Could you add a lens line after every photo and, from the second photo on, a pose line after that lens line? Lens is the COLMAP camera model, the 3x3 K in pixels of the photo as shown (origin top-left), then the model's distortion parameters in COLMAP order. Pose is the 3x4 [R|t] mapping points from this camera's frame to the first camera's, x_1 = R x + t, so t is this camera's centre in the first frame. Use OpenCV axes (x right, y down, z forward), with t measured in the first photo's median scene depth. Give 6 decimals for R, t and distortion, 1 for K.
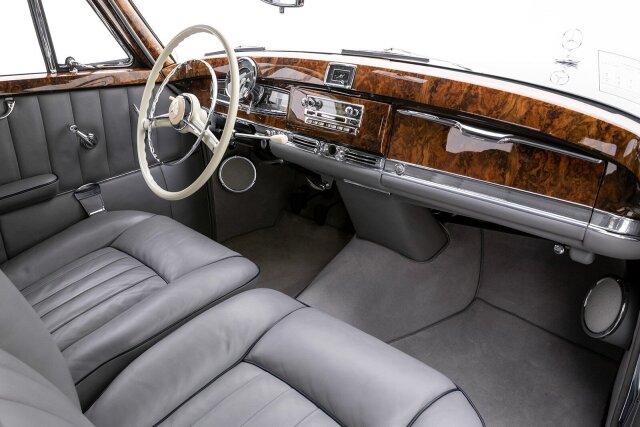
lens RADIAL K [[477.9, 0, 320.0], [0, 477.9, 213.5], [0, 0, 1]] dist [-0.000895, -0.001263]
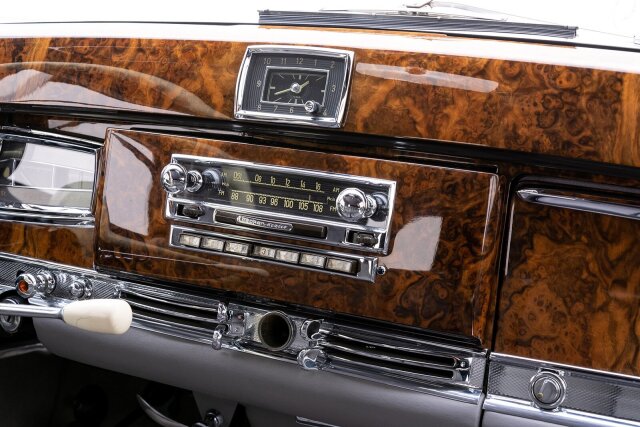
lens RADIAL K [[977.3, 0, 320.0], [0, 977.3, 213.5], [0, 0, 1]] dist [0.008611, 0.037697]
pose [[0.958668, -0.063200, 0.277420, -0.122468], [0.107836, 0.982985, -0.148704, -0.122976], [-0.263301, 0.172474, 0.949171, 0.448794]]
